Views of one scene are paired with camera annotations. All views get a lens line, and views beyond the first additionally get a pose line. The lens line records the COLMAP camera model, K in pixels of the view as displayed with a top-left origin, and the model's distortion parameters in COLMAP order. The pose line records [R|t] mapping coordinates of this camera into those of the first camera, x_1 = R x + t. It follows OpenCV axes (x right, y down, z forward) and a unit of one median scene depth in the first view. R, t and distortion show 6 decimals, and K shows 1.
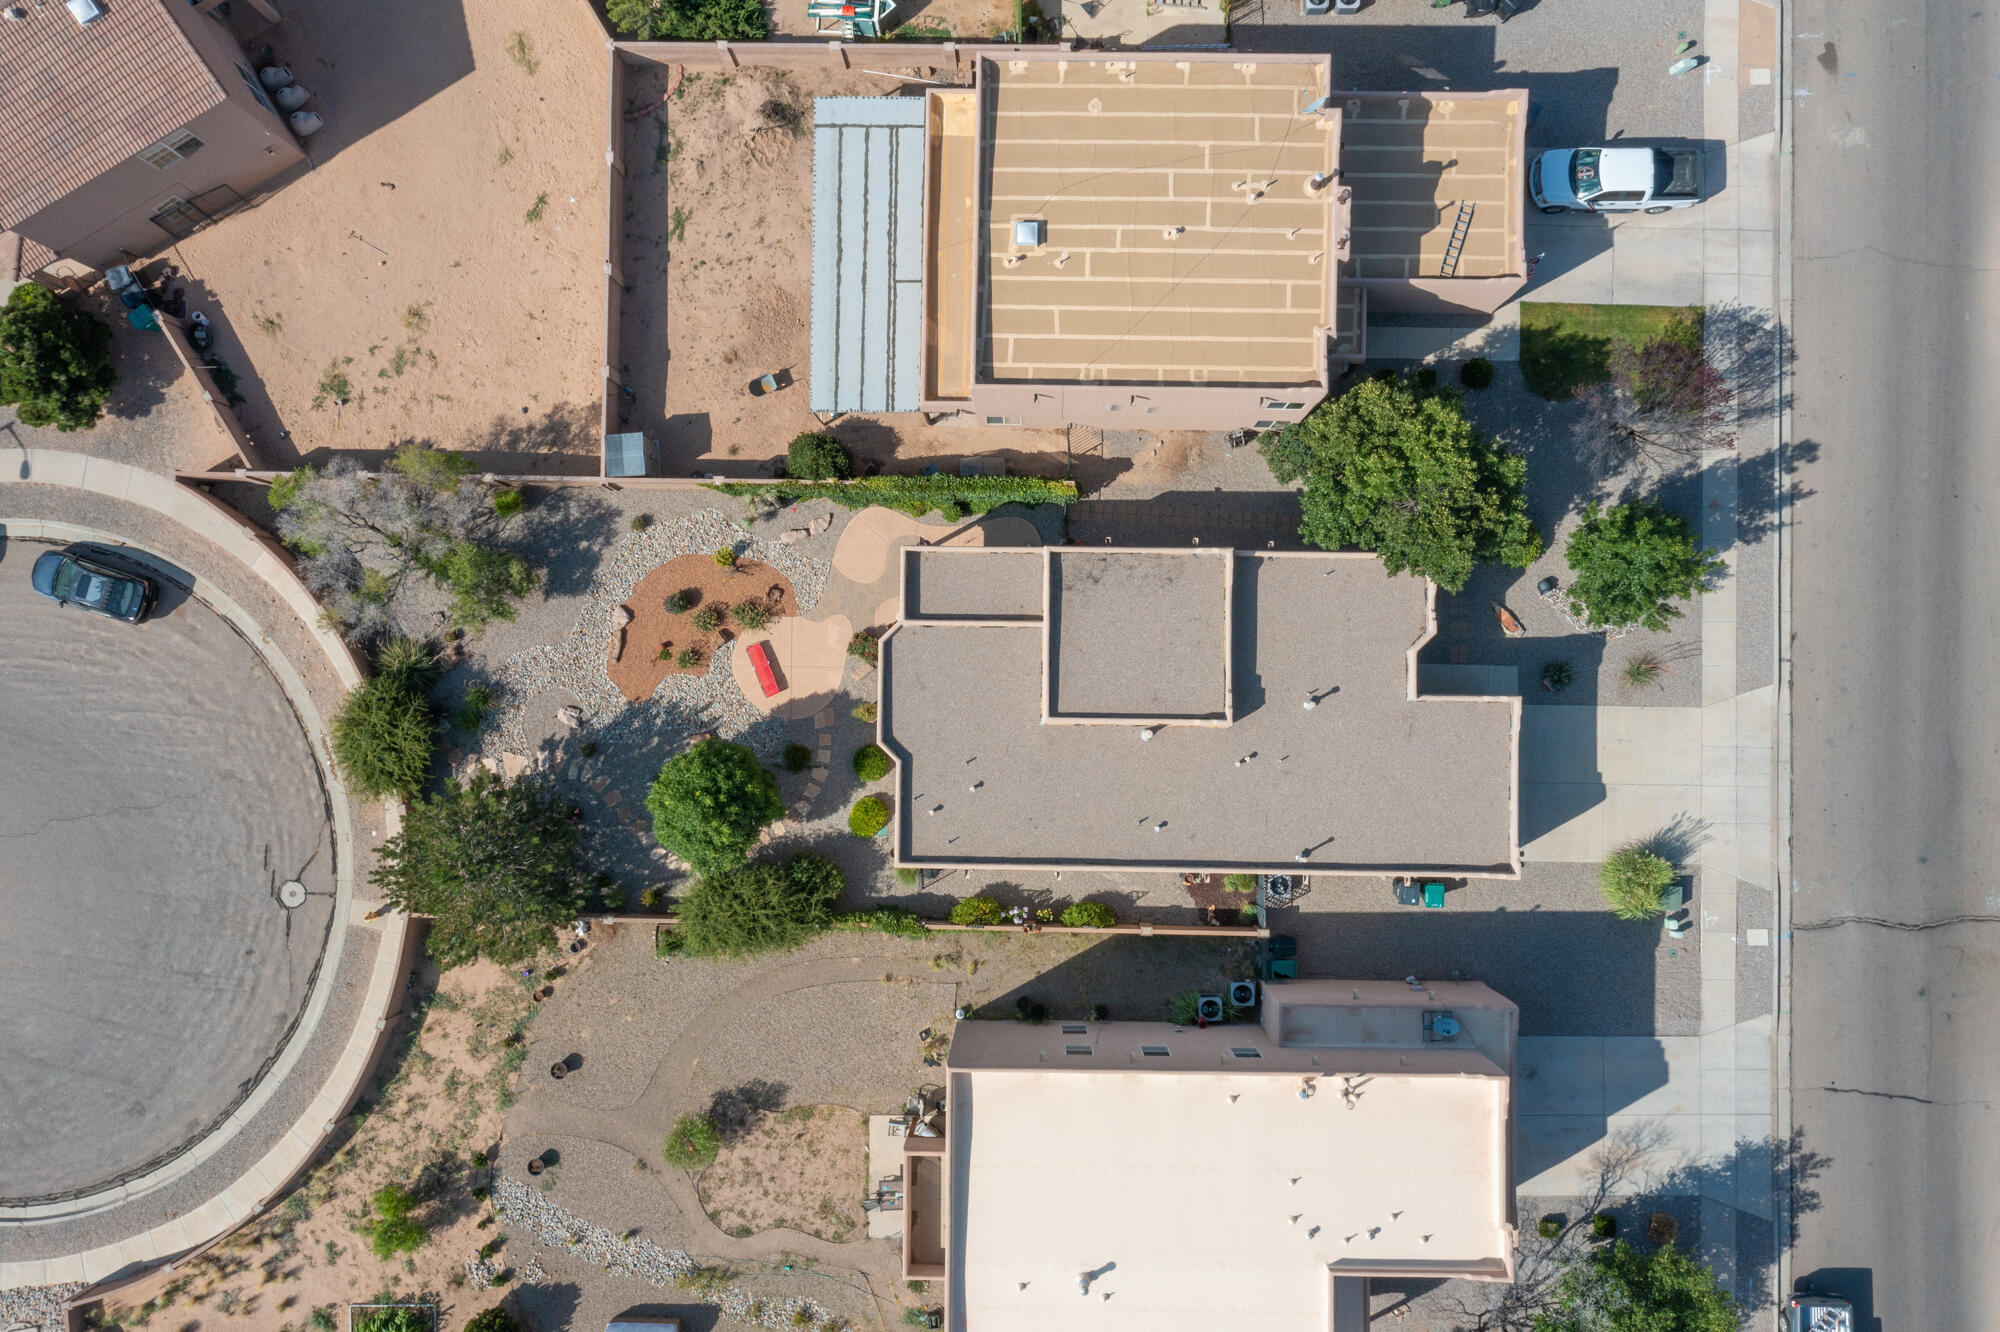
lens RADIAL K [[1588.1, 0, 1000.0], [0, 1588.1, 666.0], [0, 0, 1]] dist [-0.001250, 0.001579]
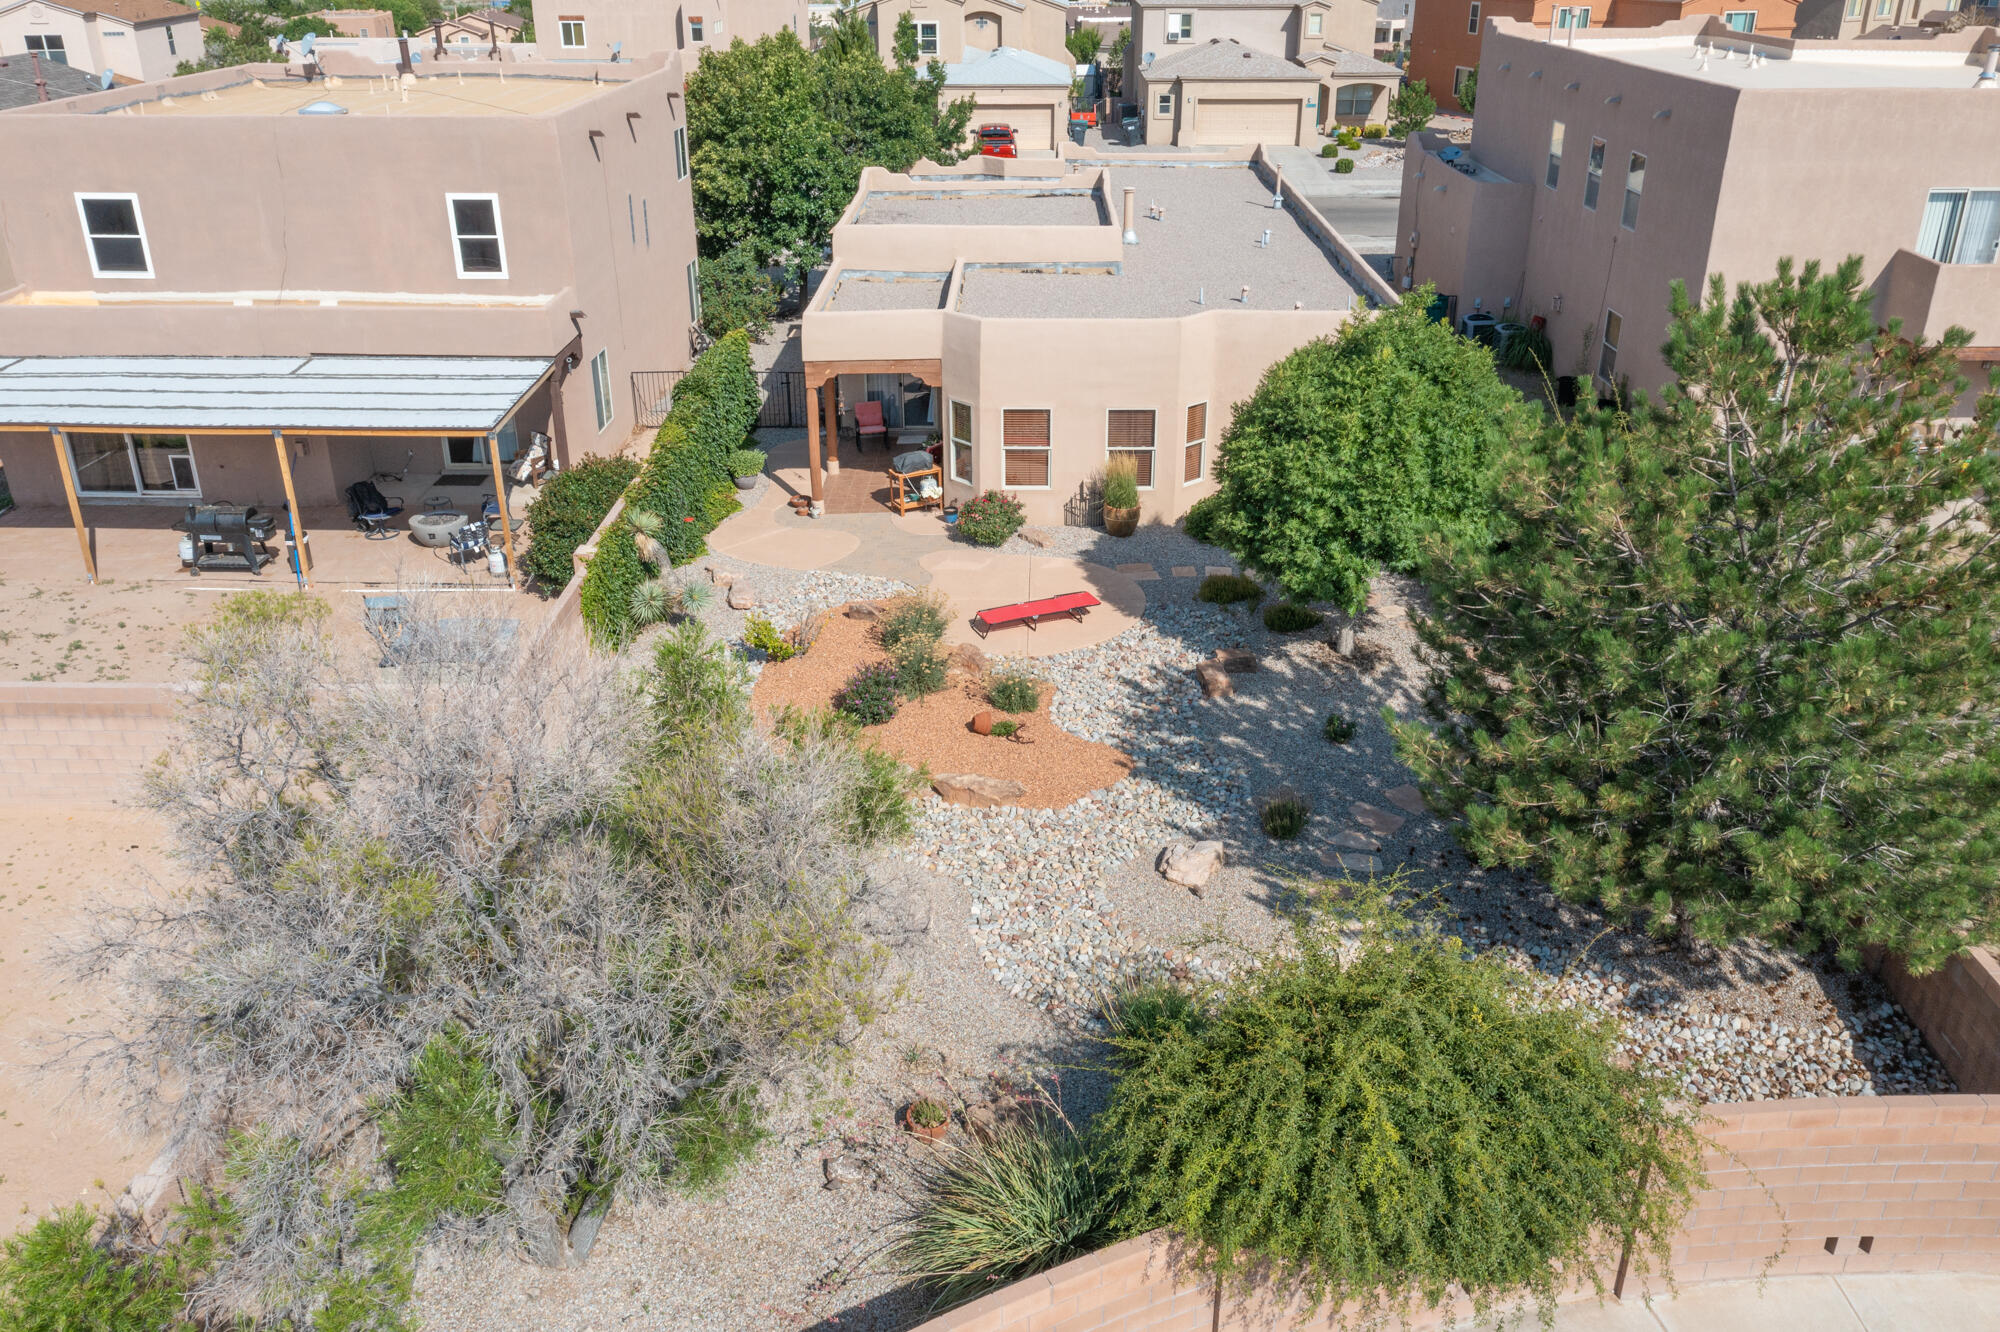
lens RADIAL K [[1588.1, 0, 1000.0], [0, 1588.1, 666.0], [0, 0, 1]] dist [-0.001250, 0.001579]
pose [[0.005054, -0.427994, 0.903768, -0.550687], [0.999947, 0.010254, -0.000736, -0.007774], [-0.008952, 0.903724, 0.428023, 0.823325]]
